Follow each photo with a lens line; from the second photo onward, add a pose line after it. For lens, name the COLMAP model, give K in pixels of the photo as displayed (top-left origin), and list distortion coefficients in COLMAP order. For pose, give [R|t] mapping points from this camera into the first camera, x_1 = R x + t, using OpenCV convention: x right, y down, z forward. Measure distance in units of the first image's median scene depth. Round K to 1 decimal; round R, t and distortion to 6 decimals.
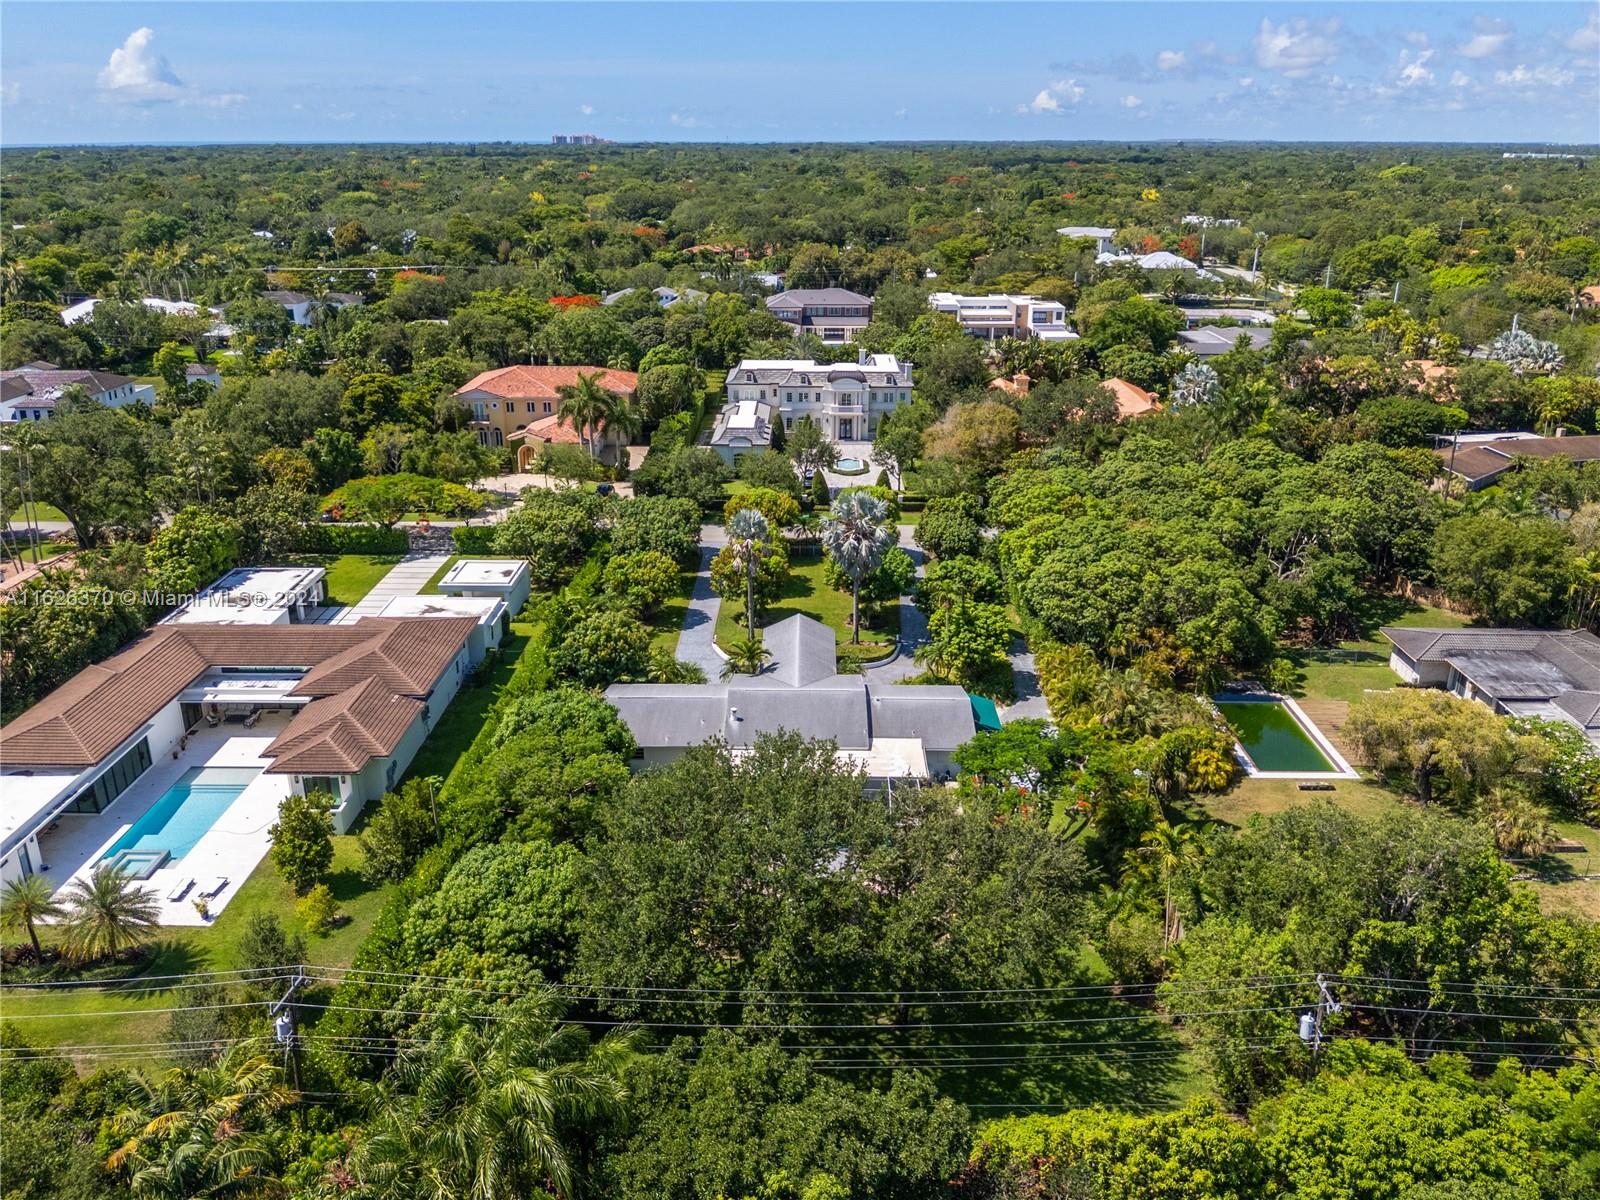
lens RADIAL K [[1242.4, 0, 757.7], [0, 1242.4, 603.2], [0, 0, 1]] dist [0.025410, -0.040263]
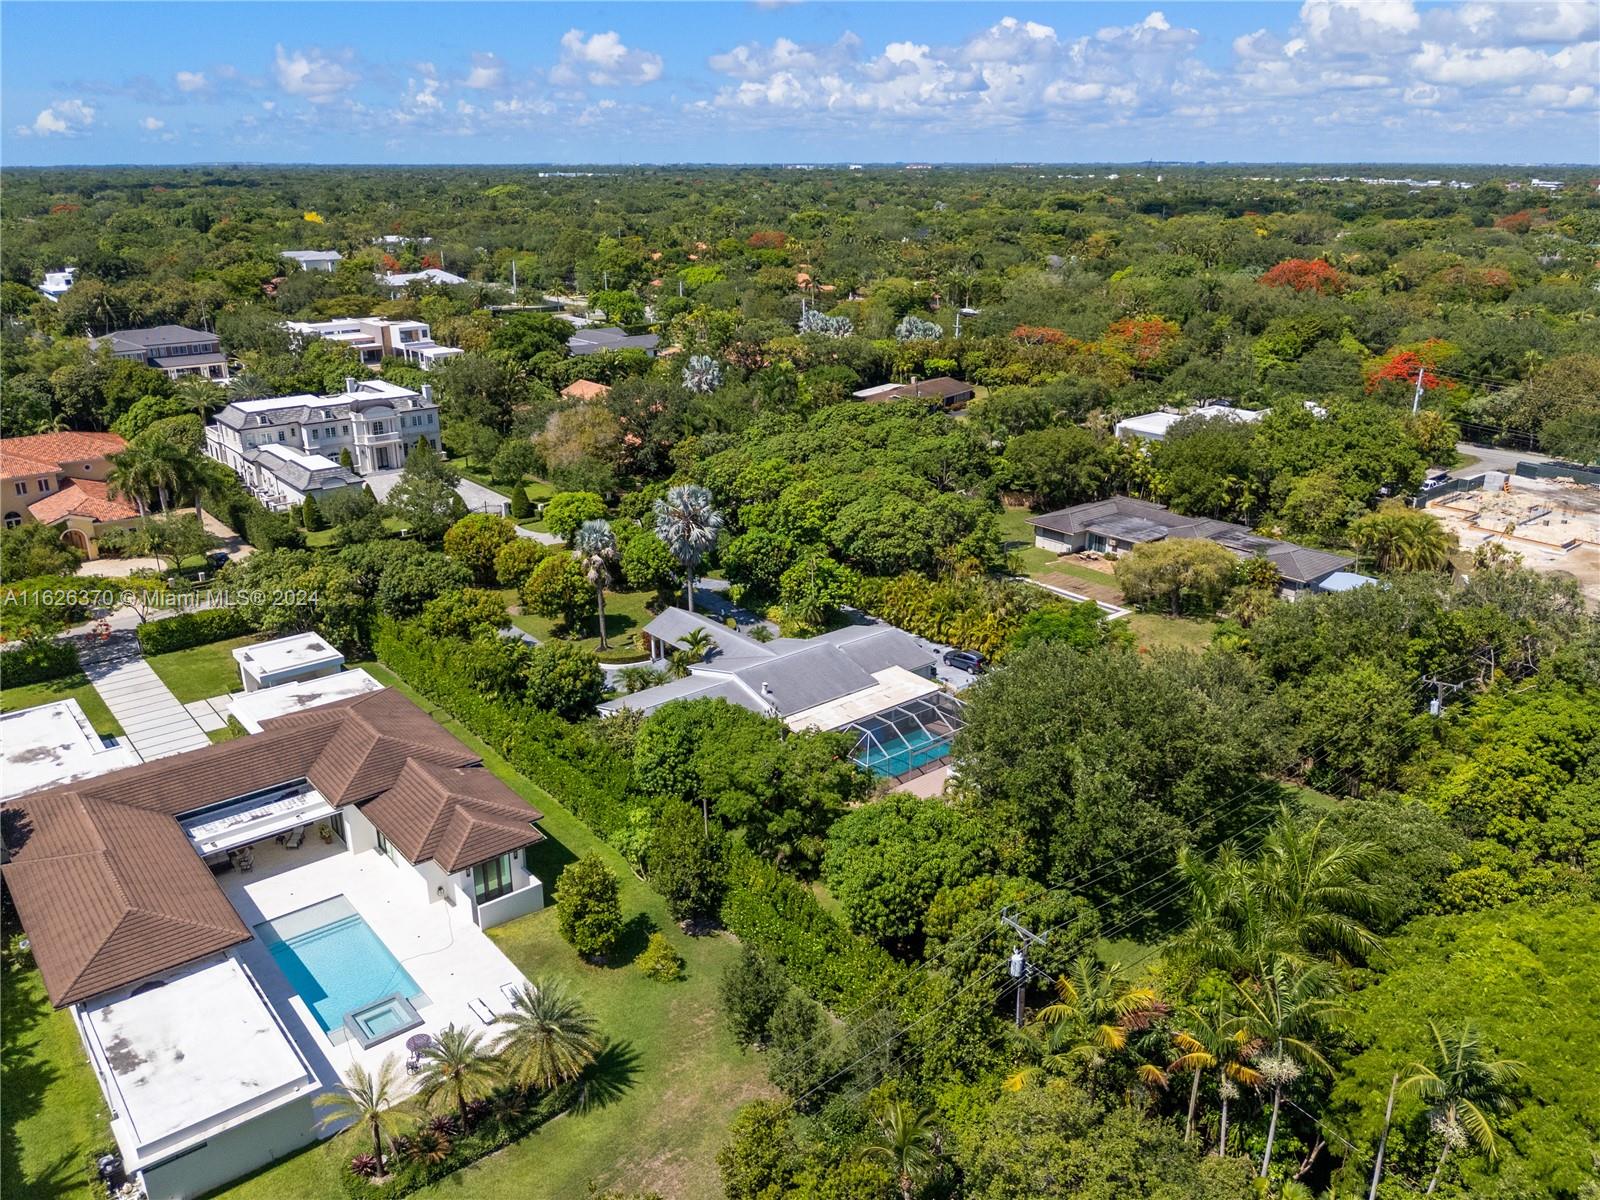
lens RADIAL K [[1242.4, 0, 757.7], [0, 1242.4, 603.2], [0, 0, 1]] dist [0.025410, -0.040263]
pose [[0.765009, -0.218725, 0.605739, -0.318030], [0.228762, 0.971513, 0.061890, -0.023994], [-0.602020, 0.091223, 0.793253, 0.066147]]
